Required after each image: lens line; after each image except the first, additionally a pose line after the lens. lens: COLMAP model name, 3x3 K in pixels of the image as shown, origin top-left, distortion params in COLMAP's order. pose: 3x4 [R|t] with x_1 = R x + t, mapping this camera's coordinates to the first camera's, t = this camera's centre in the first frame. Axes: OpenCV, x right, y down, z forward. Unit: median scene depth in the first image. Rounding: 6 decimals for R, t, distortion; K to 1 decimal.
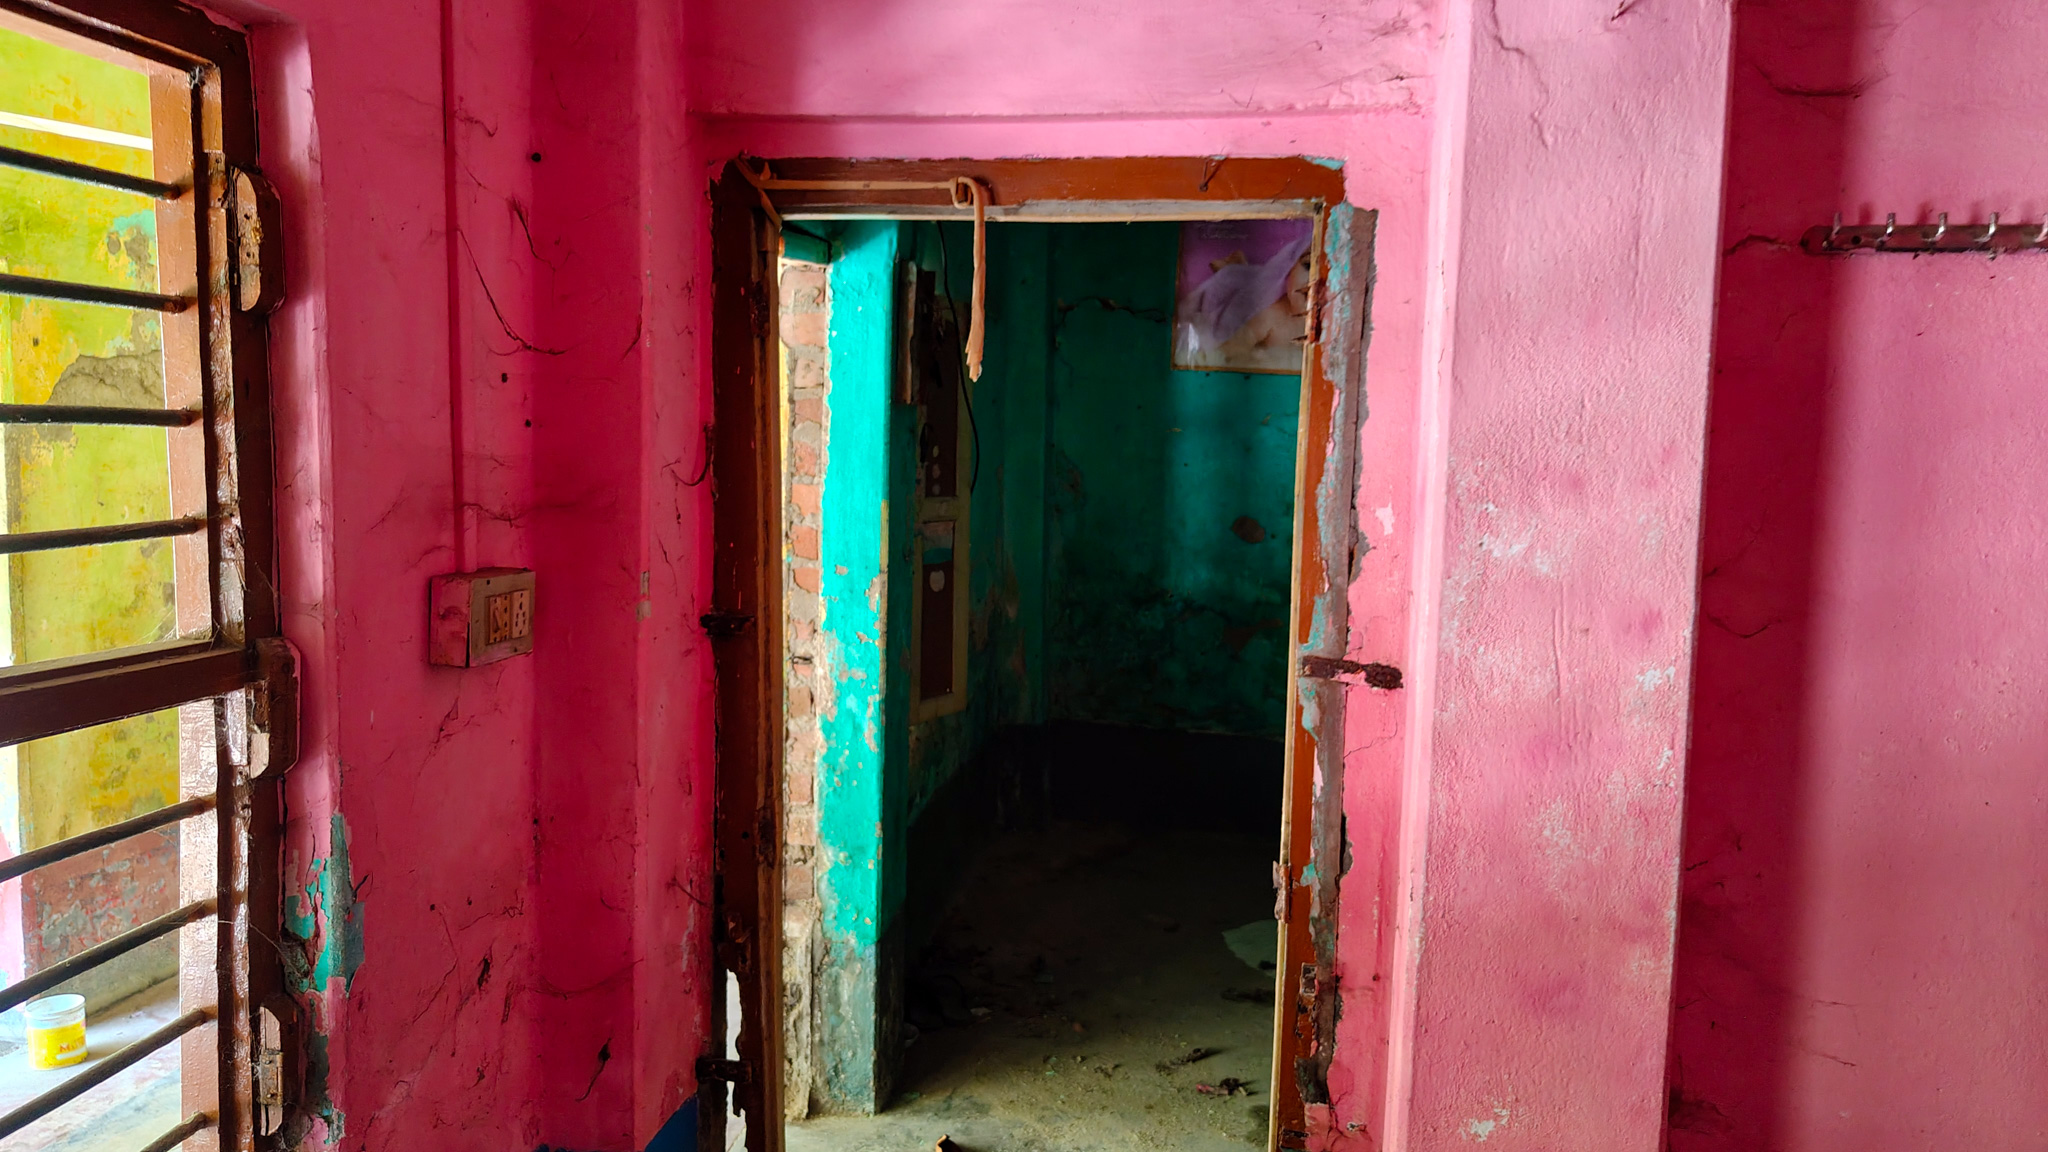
lens RADIAL K [[1467.6, 0, 1047.7], [0, 1467.6, 580.4], [0, 0, 1]] dist [0.019508, -0.020105]
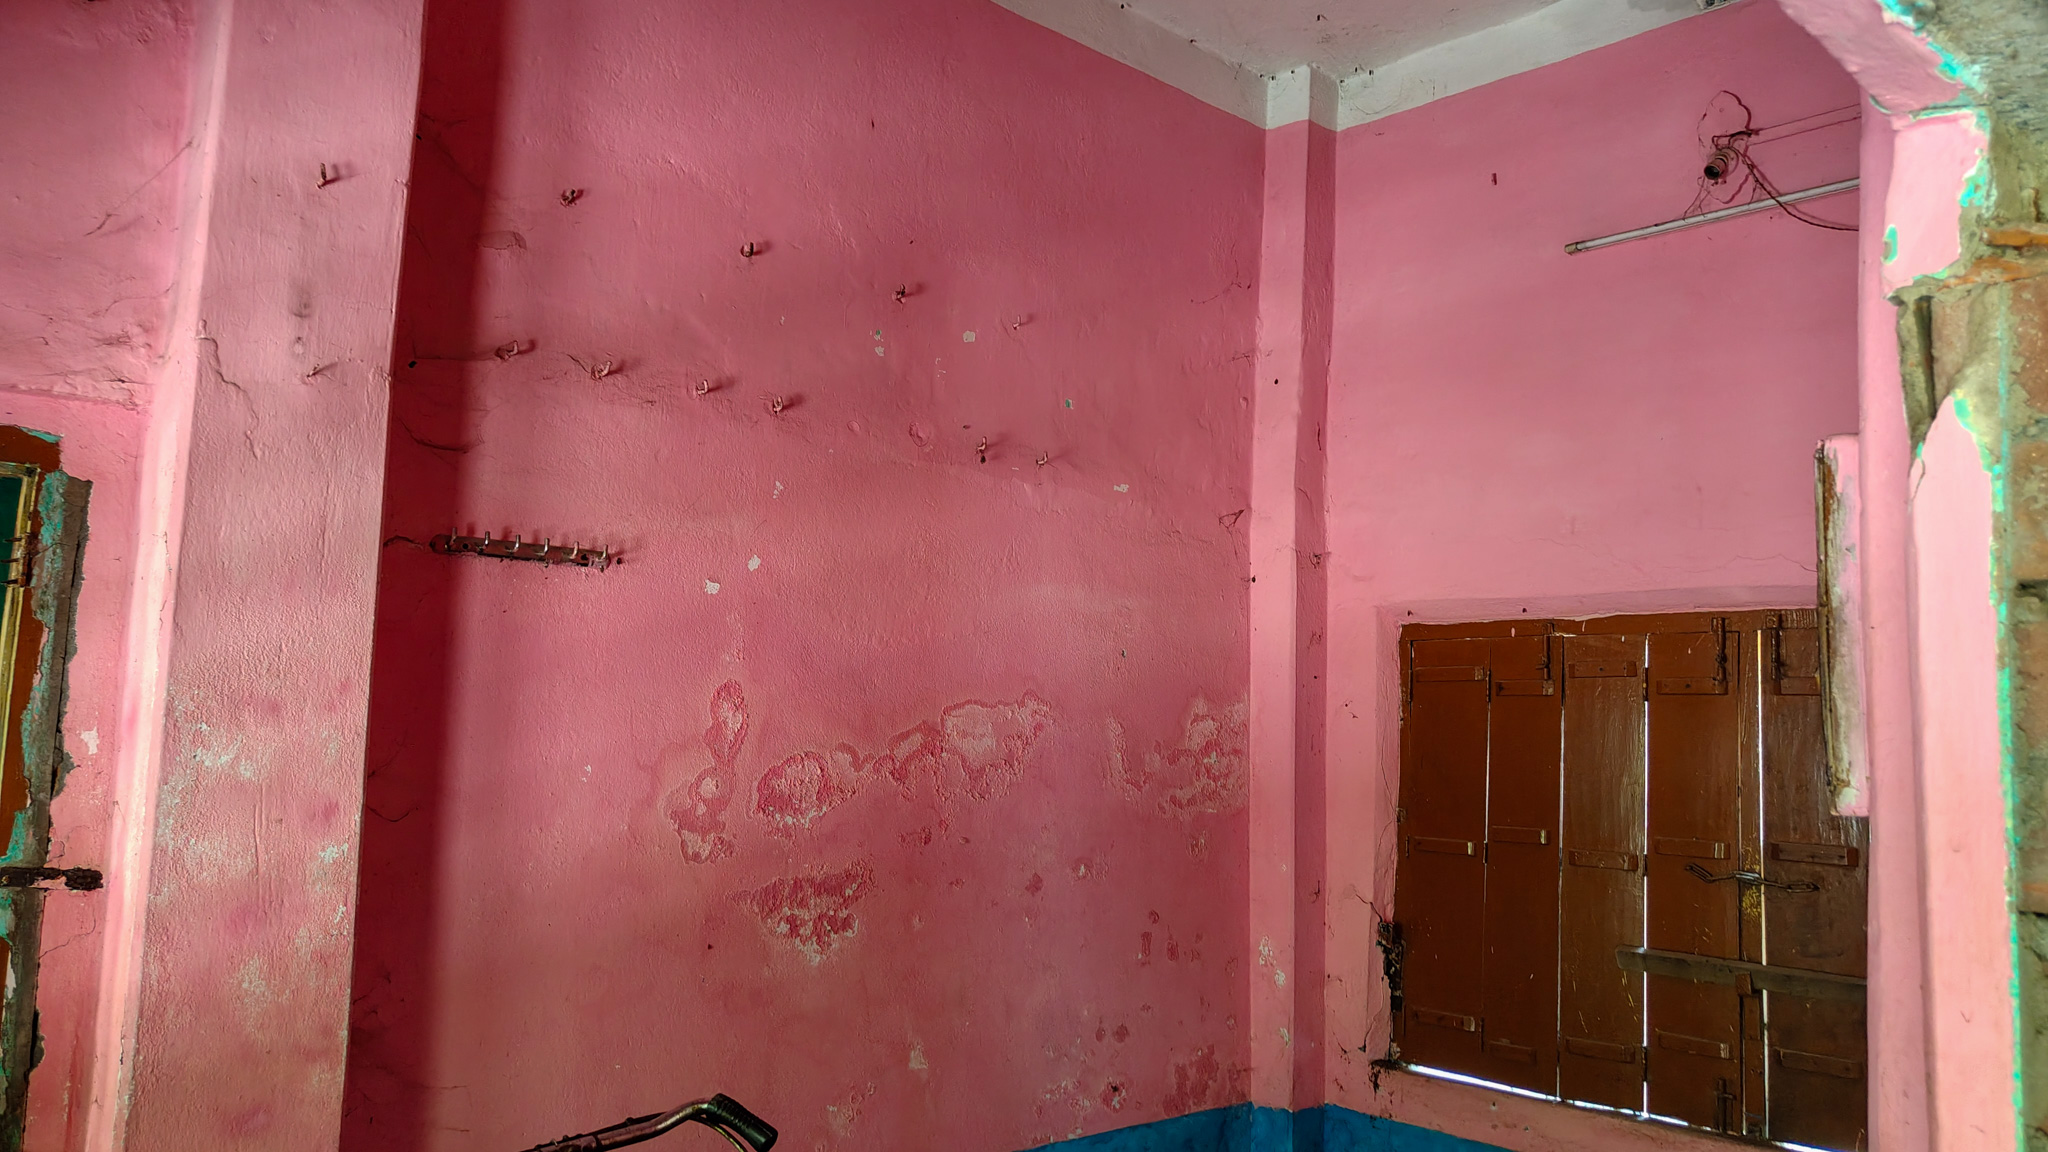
lens RADIAL K [[1467.6, 0, 1029.1], [0, 1467.6, 603.0], [0, 0, 1]] dist [0.019508, -0.020105]
pose [[0.620052, 0.063204, 0.782010, -0.219966], [0.062475, 0.989607, -0.129518, 0.045876], [-0.782069, 0.129164, 0.609660, -0.293949]]
